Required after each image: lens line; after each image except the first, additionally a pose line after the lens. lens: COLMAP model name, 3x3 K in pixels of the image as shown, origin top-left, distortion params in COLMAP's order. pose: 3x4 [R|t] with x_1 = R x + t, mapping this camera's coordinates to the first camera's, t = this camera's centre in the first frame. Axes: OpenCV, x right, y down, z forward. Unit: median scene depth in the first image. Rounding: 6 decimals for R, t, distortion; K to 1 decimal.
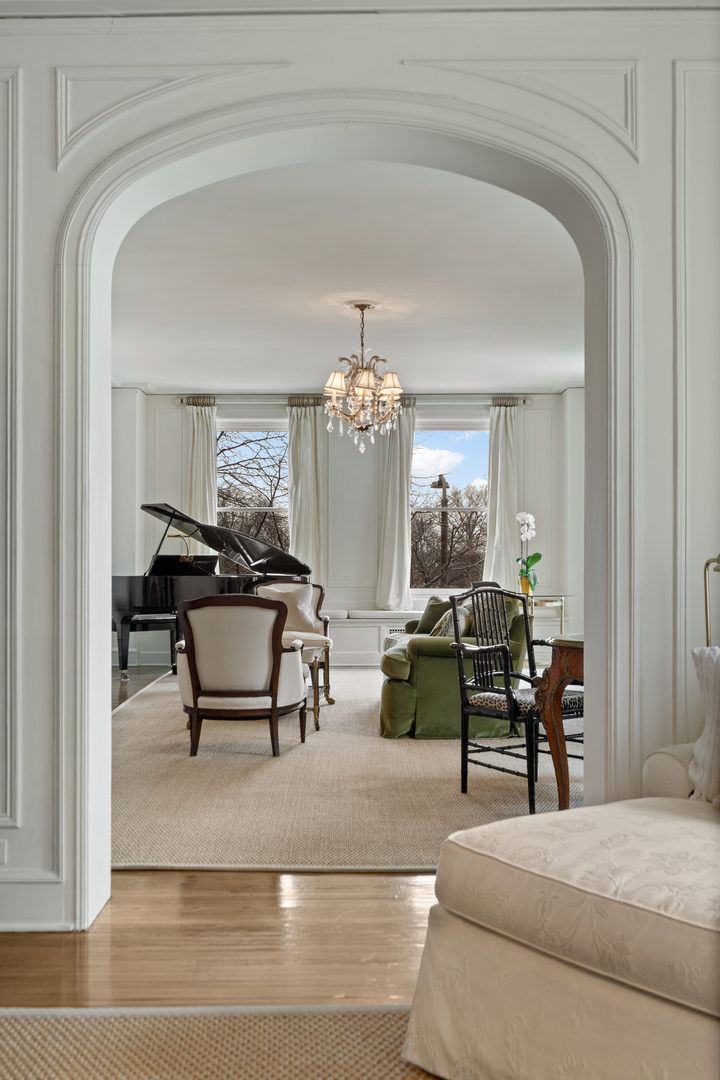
lens RADIAL K [[1133.1, 0, 360.1], [0, 1133.1, 539.1], [0, 0, 1]] dist [-0.002216, 0.000000]
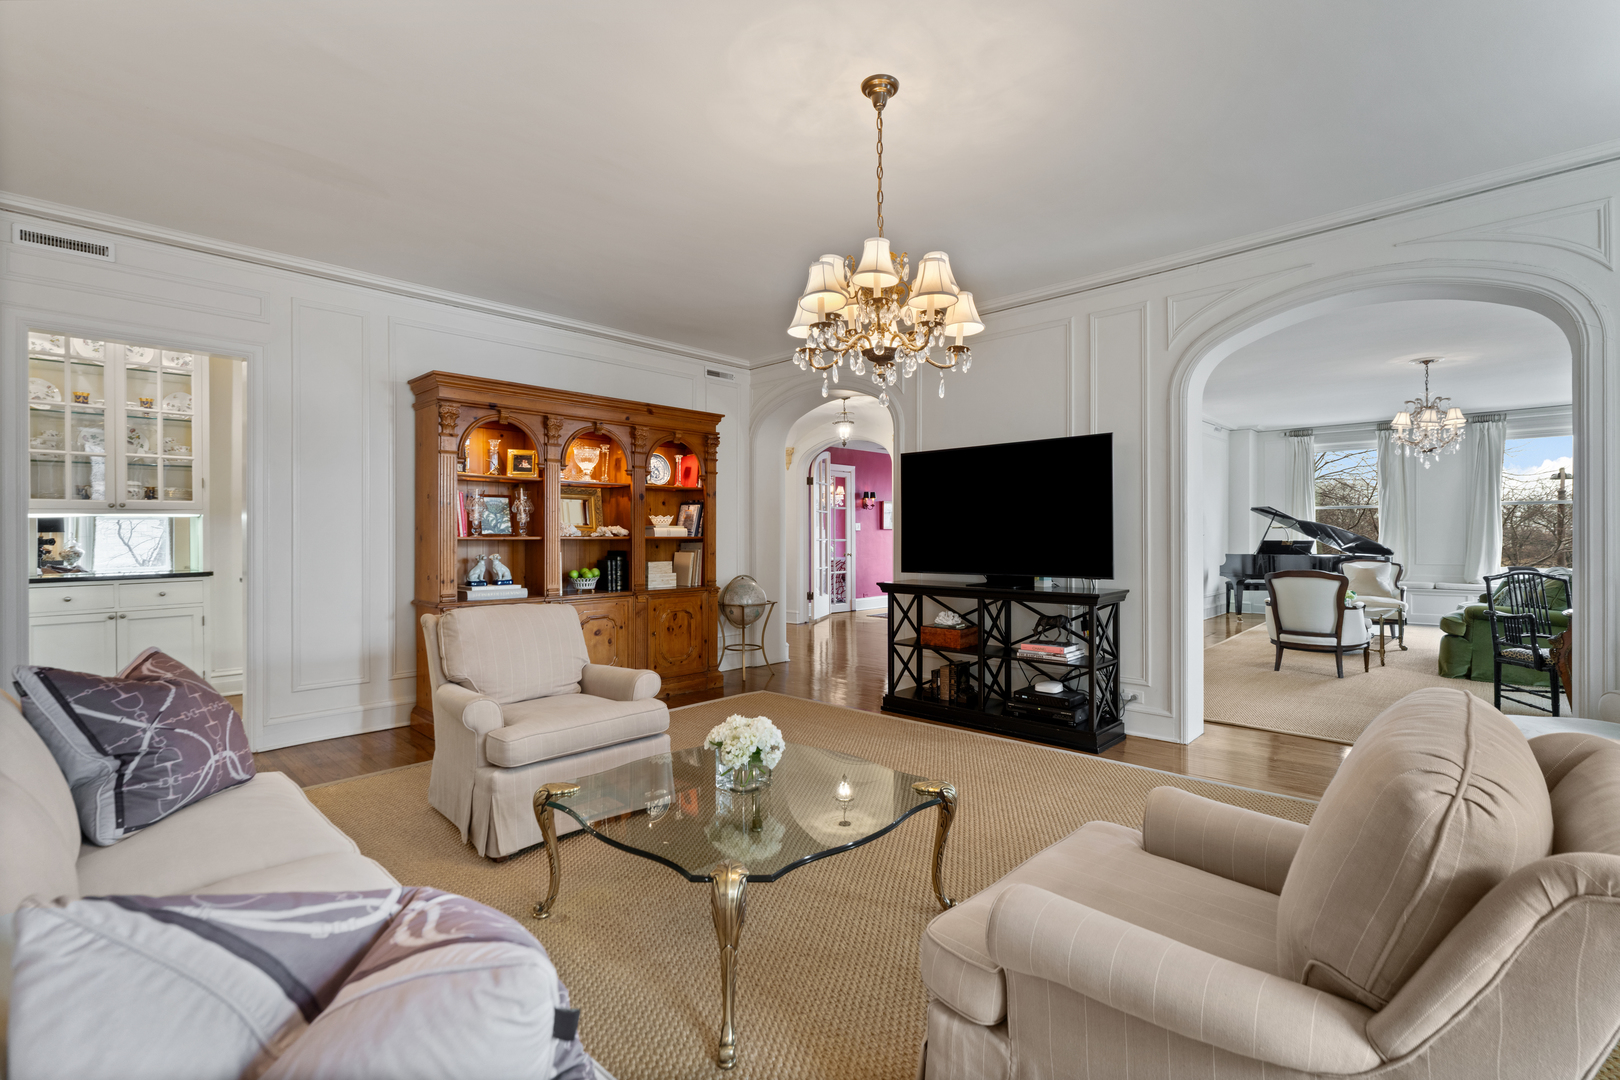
lens RADIAL K [[737.7, 0, 810.0], [0, 737.7, 533.2], [0, 0, 1]] dist [0.001244, -0.001099]
pose [[0.726101, -0.003054, -0.687582, 0.078354], [0.012565, 0.999882, 0.008828, -0.016359], [0.687474, -0.015049, 0.726053, -0.173021]]
